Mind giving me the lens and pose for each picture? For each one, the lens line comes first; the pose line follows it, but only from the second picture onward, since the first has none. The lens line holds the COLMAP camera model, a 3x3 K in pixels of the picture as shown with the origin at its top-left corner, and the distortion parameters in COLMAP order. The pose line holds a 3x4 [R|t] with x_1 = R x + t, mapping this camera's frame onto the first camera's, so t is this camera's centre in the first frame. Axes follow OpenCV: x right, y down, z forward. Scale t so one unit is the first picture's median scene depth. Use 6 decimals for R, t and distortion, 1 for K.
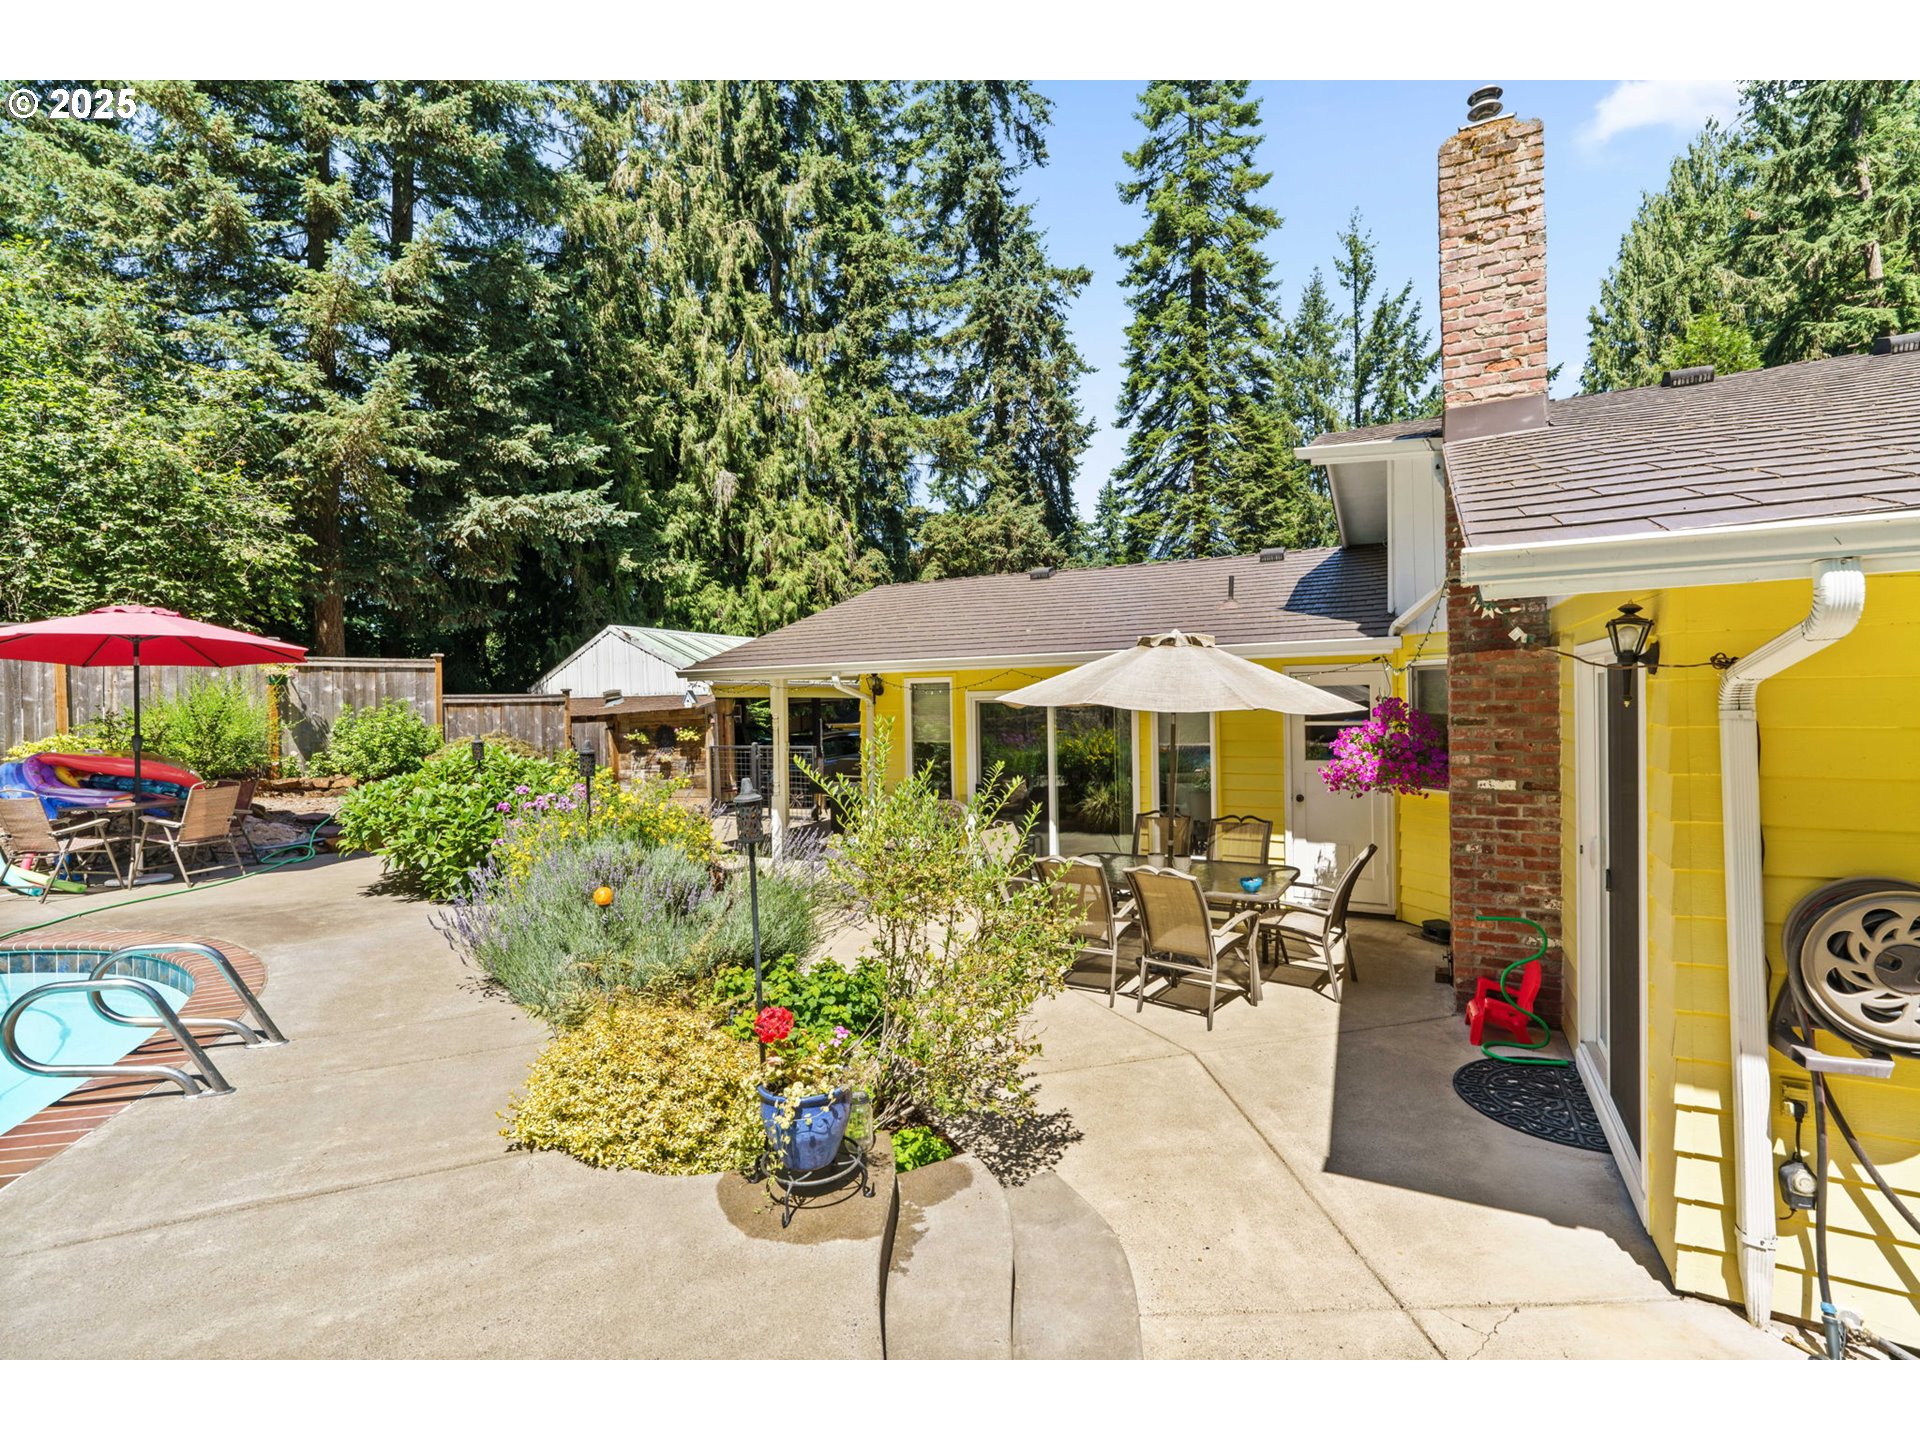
lens RADIAL K [[872.3, 0, 968.8], [0, 872.3, 695.5], [0, 0, 1]] dist [-0.019006, 0.006288]
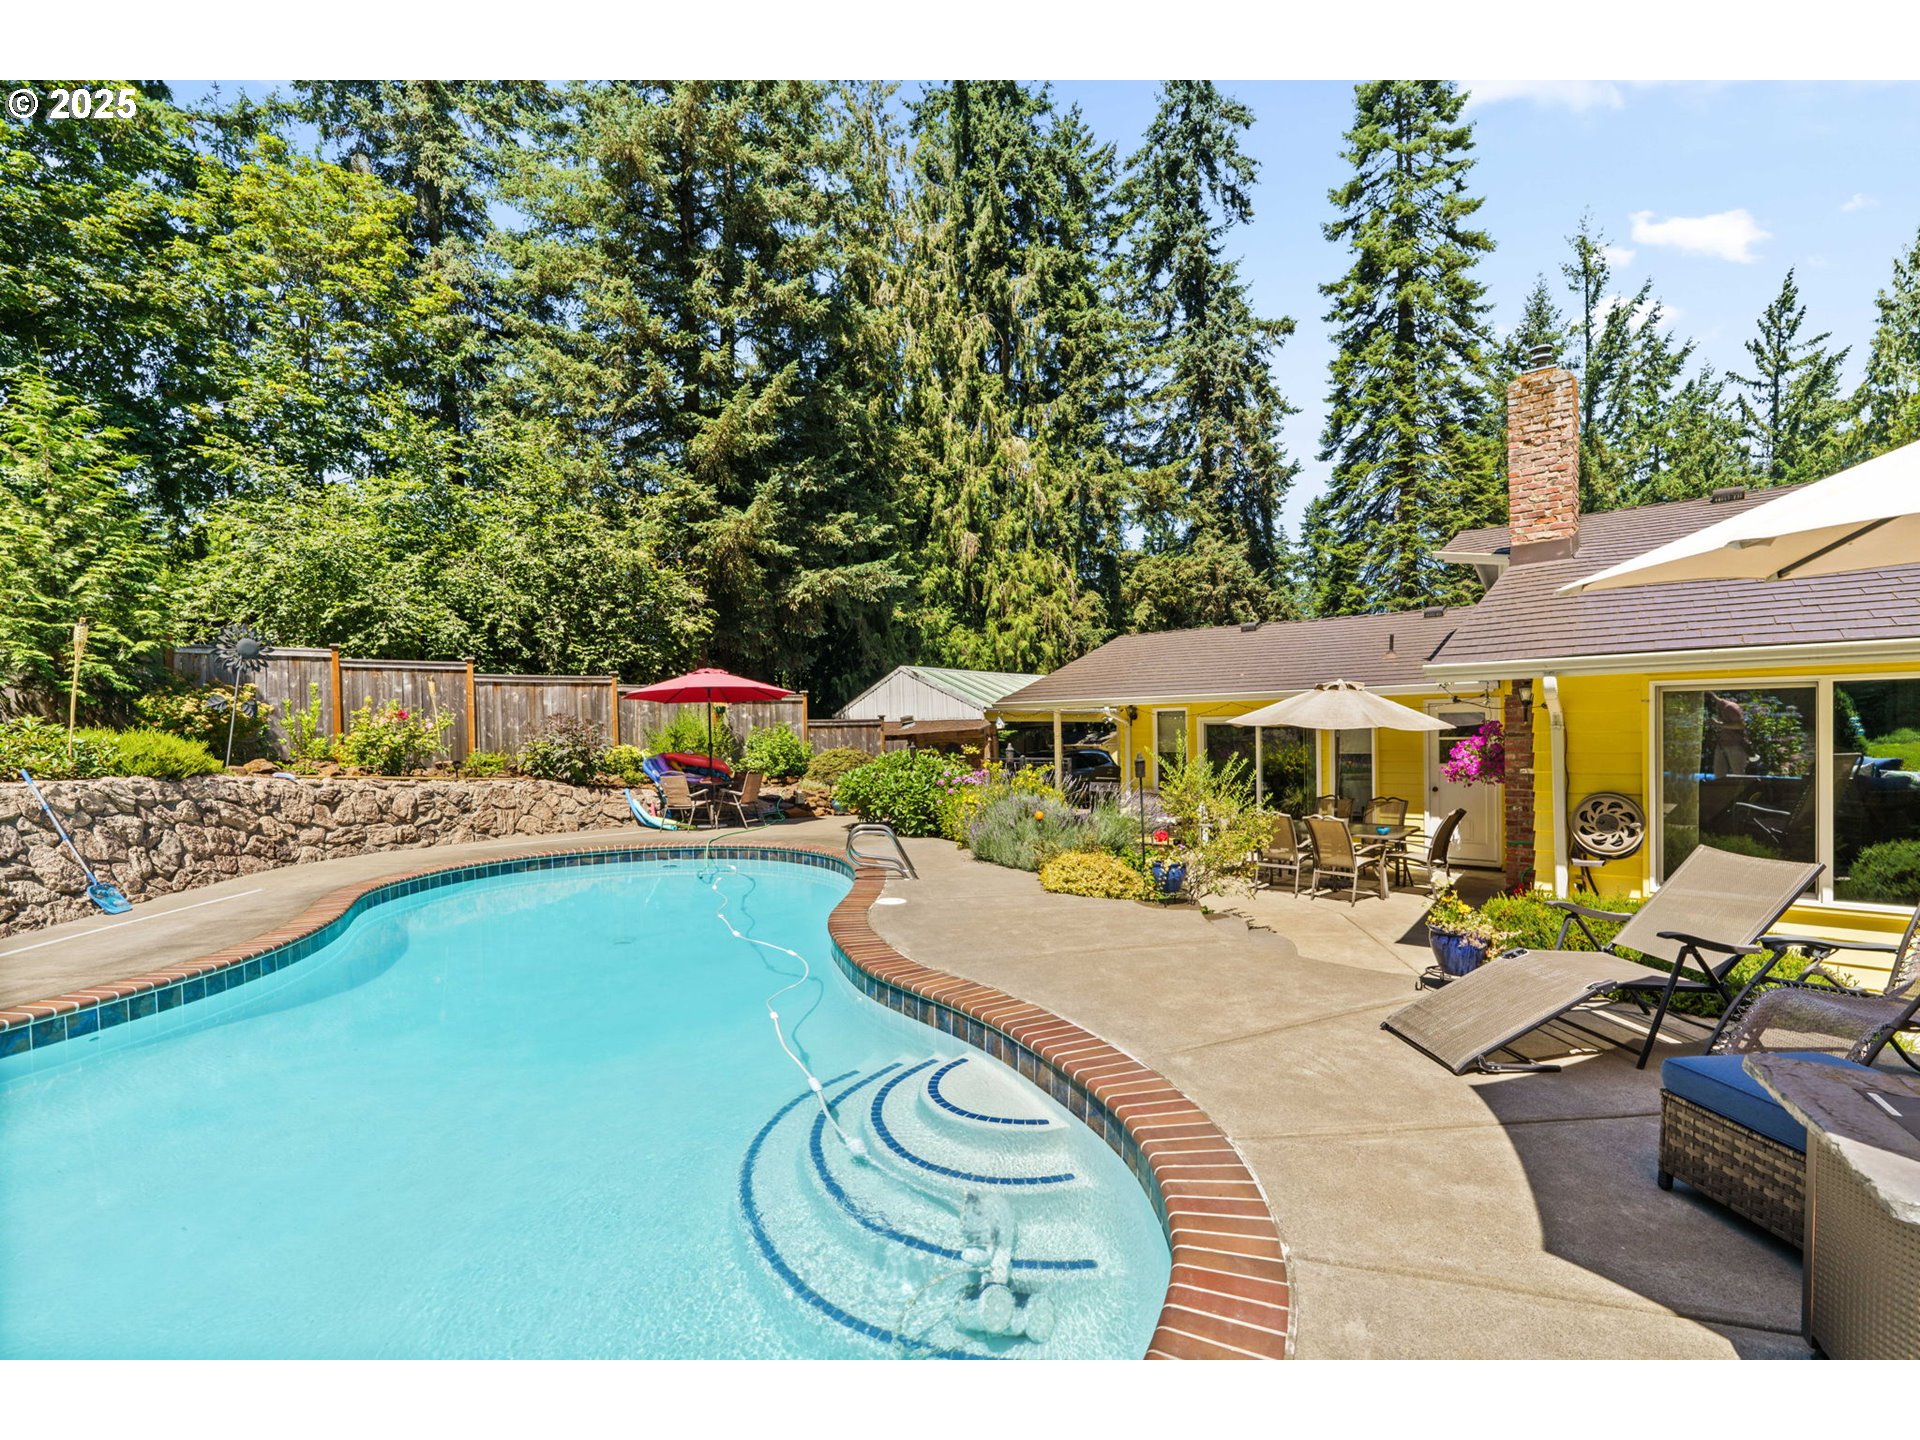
lens RADIAL K [[889.4, 0, 969.0], [0, 889.4, 735.4], [0, 0, 1]] dist [-0.008513, 0.000627]
pose [[0.977307, 0.001704, -0.211821, -0.019567], [0.001996, 0.999849, 0.017250, -0.000066], [0.211818, -0.017281, 0.977156, -0.170634]]
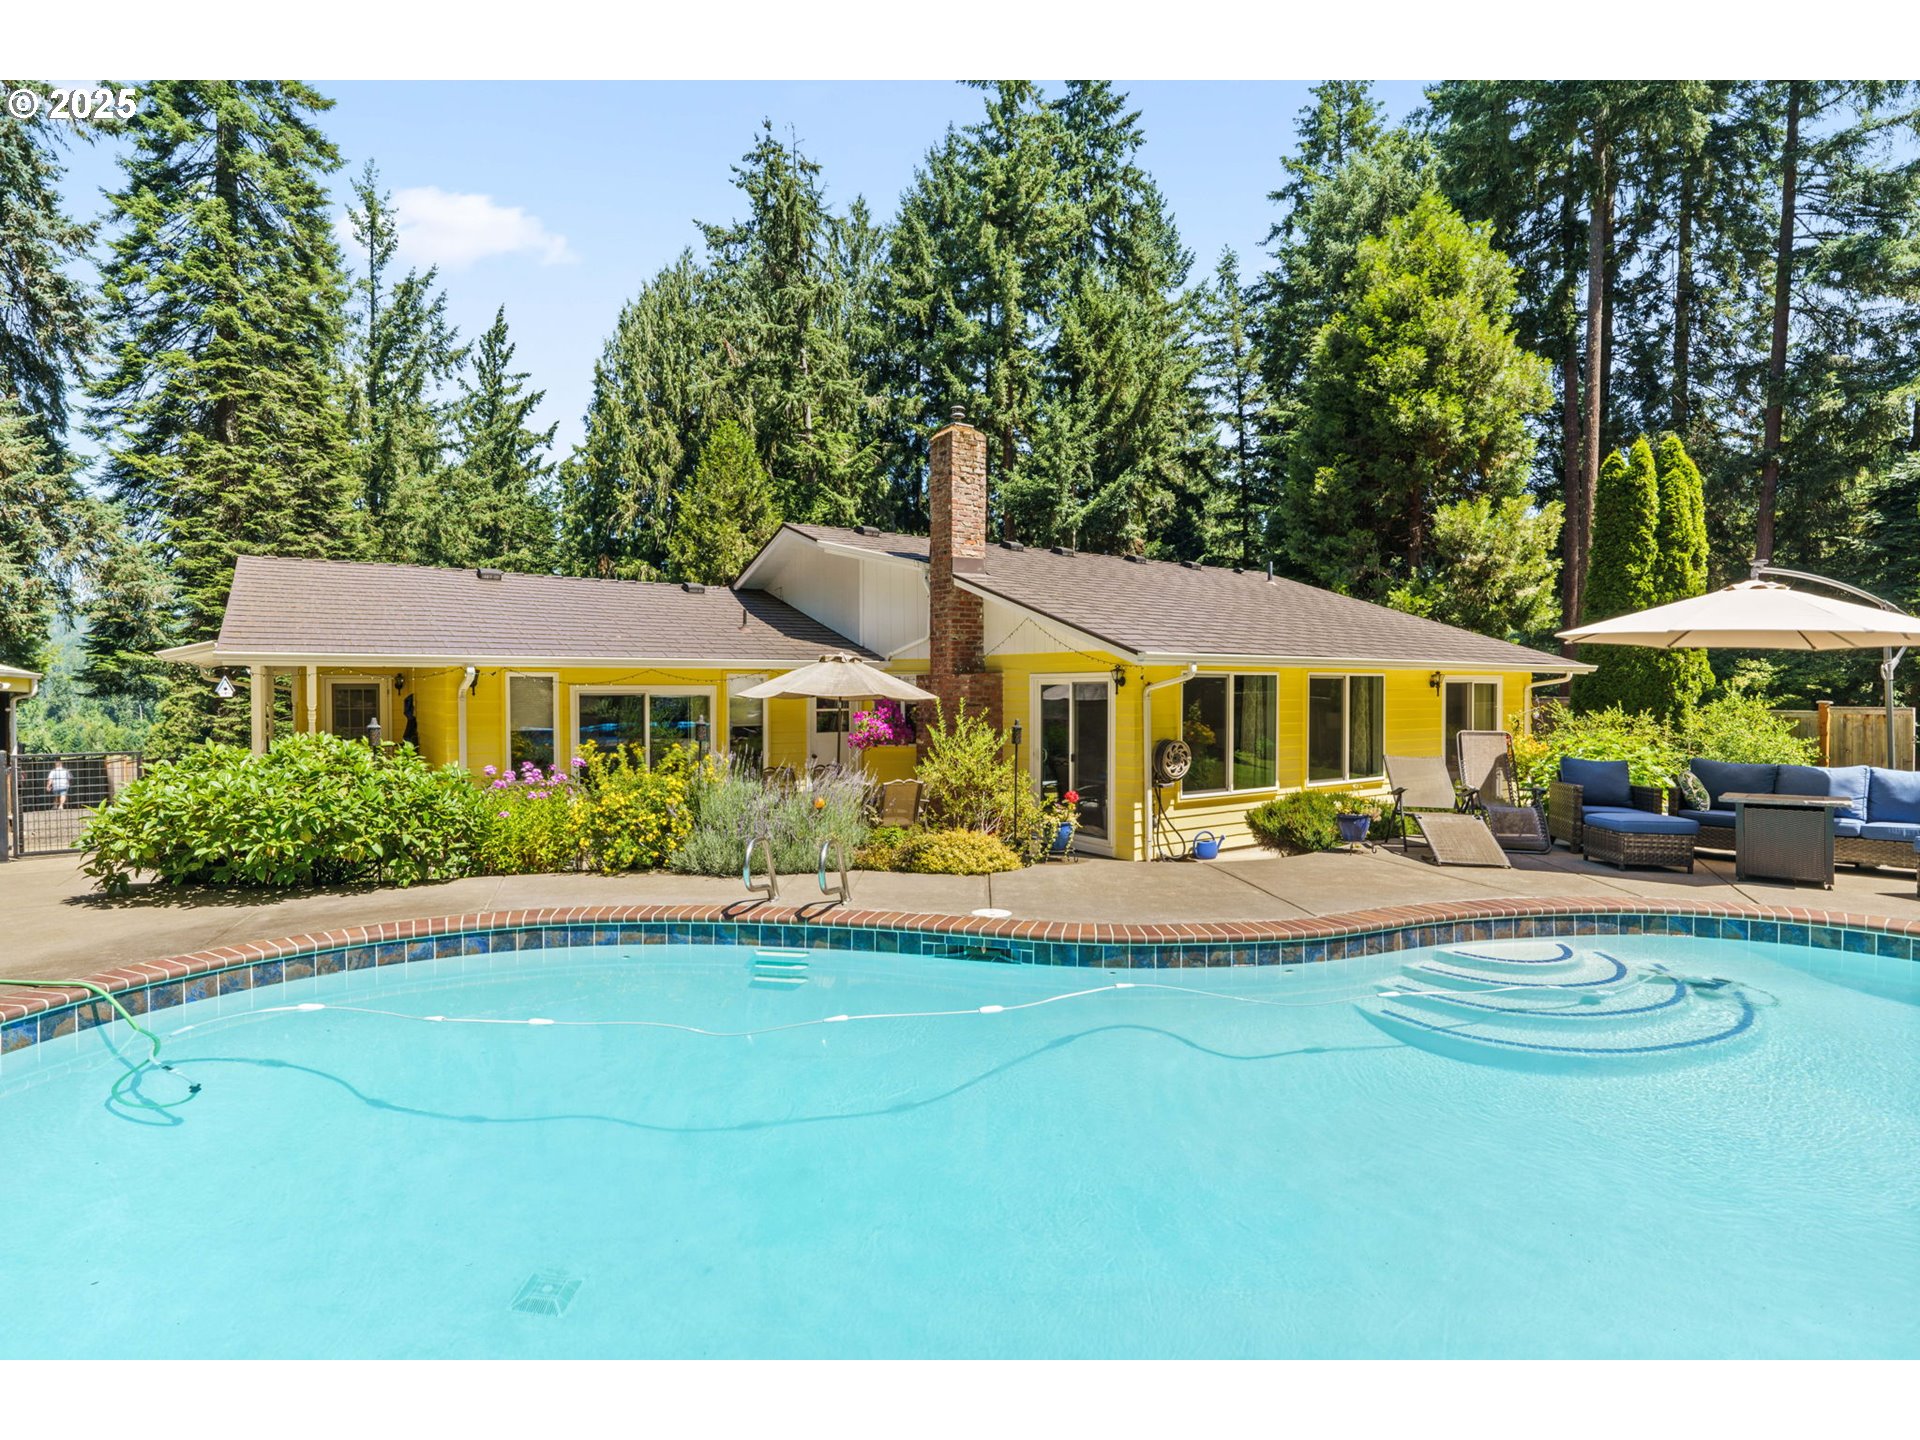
lens RADIAL K [[961.4, 0, 962.1], [0, 961.4, 713.2], [0, 0, 1]] dist [-0.008330, -0.000479]
pose [[0.445923, -0.003125, 0.895066, -0.295666], [-0.008856, 0.999930, 0.007904, 0.005838], [-0.895027, -0.011451, 0.445864, -0.011435]]
